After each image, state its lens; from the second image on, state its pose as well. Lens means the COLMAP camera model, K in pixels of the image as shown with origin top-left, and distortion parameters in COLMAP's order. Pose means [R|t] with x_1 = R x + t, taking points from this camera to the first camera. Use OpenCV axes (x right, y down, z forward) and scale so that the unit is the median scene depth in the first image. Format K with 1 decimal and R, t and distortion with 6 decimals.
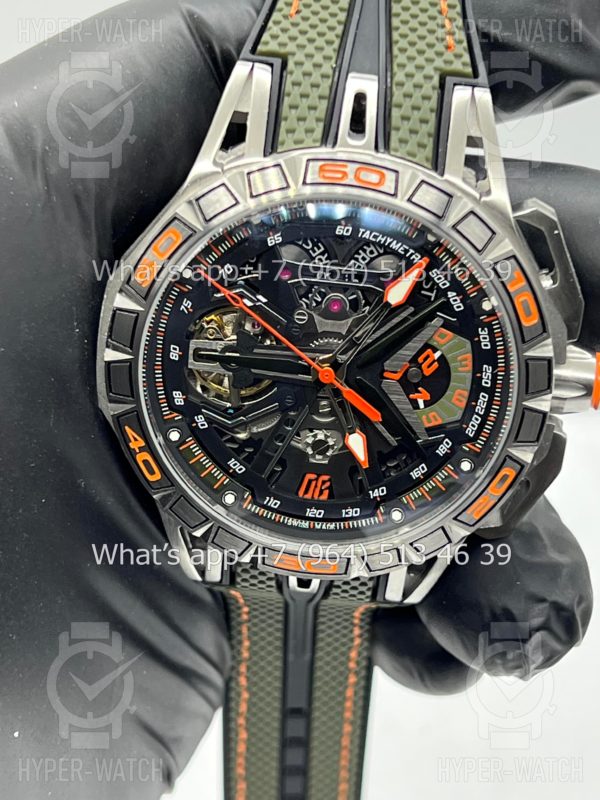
lens RADIAL K [[1875.0, 0, 298.4], [0, 1875.0, 405.8], [0, 0, 1]] dist [0.239808, 0.000000]
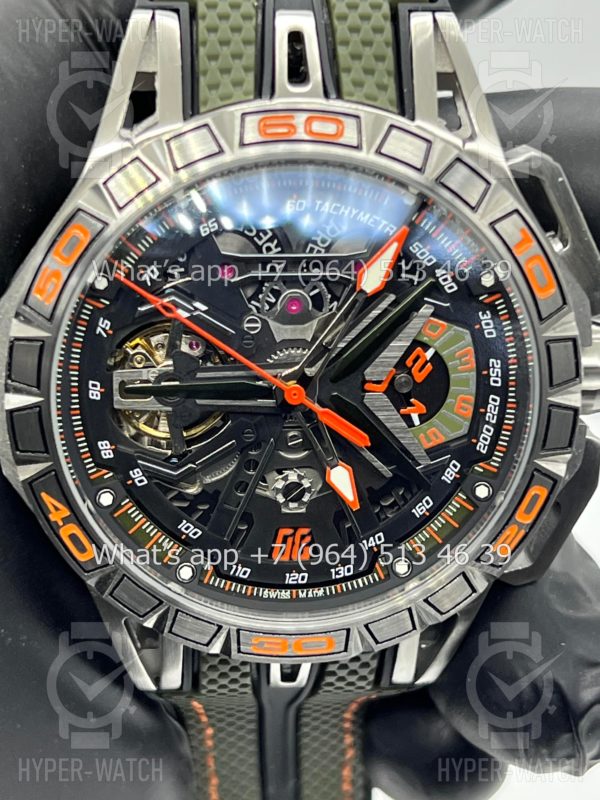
lens RADIAL K [[1875.0, 0, 298.3], [0, 1875.0, 397.2], [0, 0, 1]] dist [0.239808, 0.000000]
pose [[0.989209, -0.117728, 0.087206, -0.050991], [0.125073, 0.988570, -0.084176, 0.050128], [-0.076299, 0.094175, 0.992628, 0.226520]]
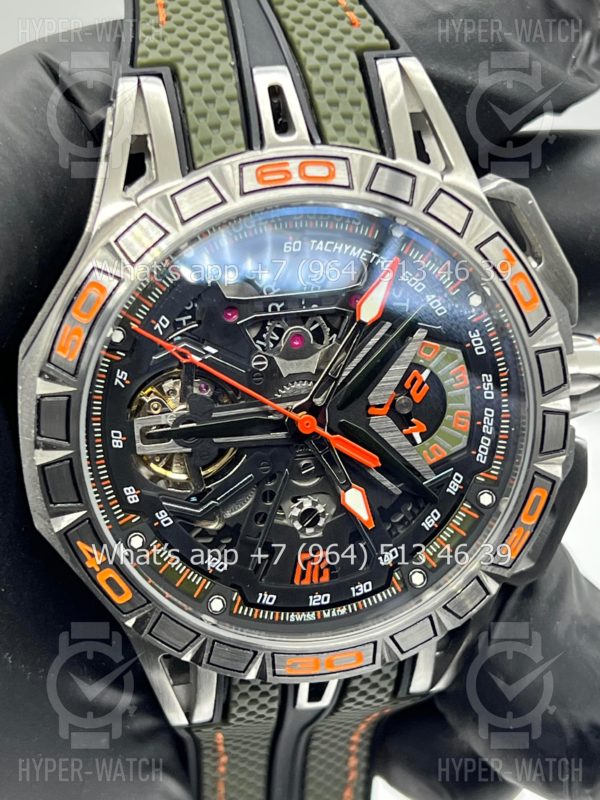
lens RADIAL K [[1875.0, 0, 295.5], [0, 1875.0, 407.8], [0, 0, 1]] dist [0.239808, 0.000000]
pose [[0.960681, -0.209596, 0.182102, -0.137080], [0.230187, 0.967970, -0.100242, 0.057592], [-0.155259, 0.138218, 0.978157, 0.193310]]
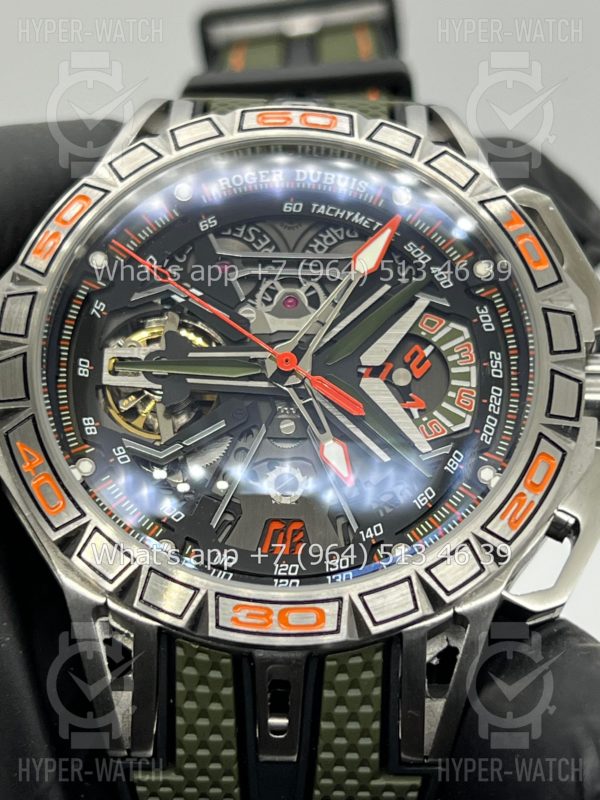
lens RADIAL K [[1875.0, 0, 293.2], [0, 1875.0, 407.5], [0, 0, 1]] dist [0.239808, 0.000000]
pose [[0.996144, -0.050026, 0.072069, -0.037437], [0.085918, 0.722384, -0.686133, 0.511959], [-0.017737, 0.689680, 0.723897, 0.461396]]
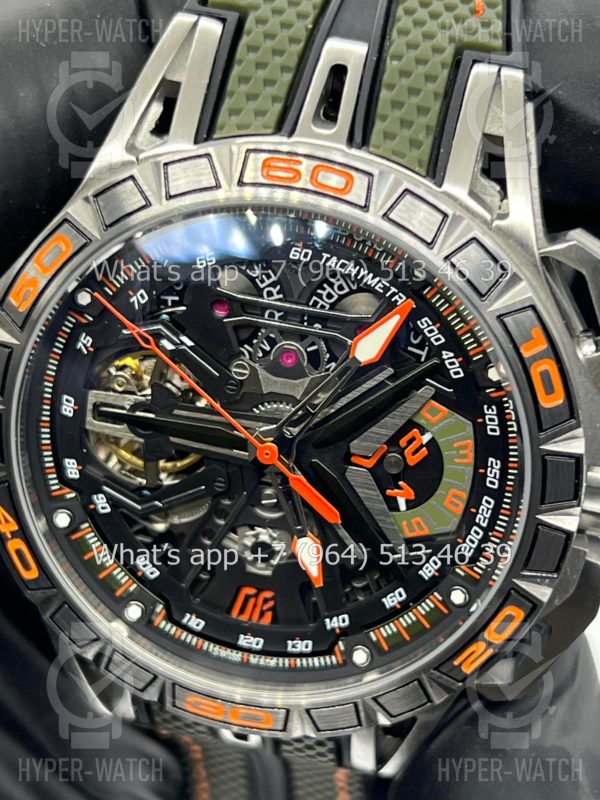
lens RADIAL K [[1875.0, 0, 301.6], [0, 1875.0, 401.0], [0, 0, 1]] dist [0.239808, 0.000000]
pose [[0.989047, 0.077570, -0.125577, 0.115620], [-0.081637, 0.996281, -0.027568, -0.017557], [0.122971, 0.037518, 0.991701, 0.286520]]
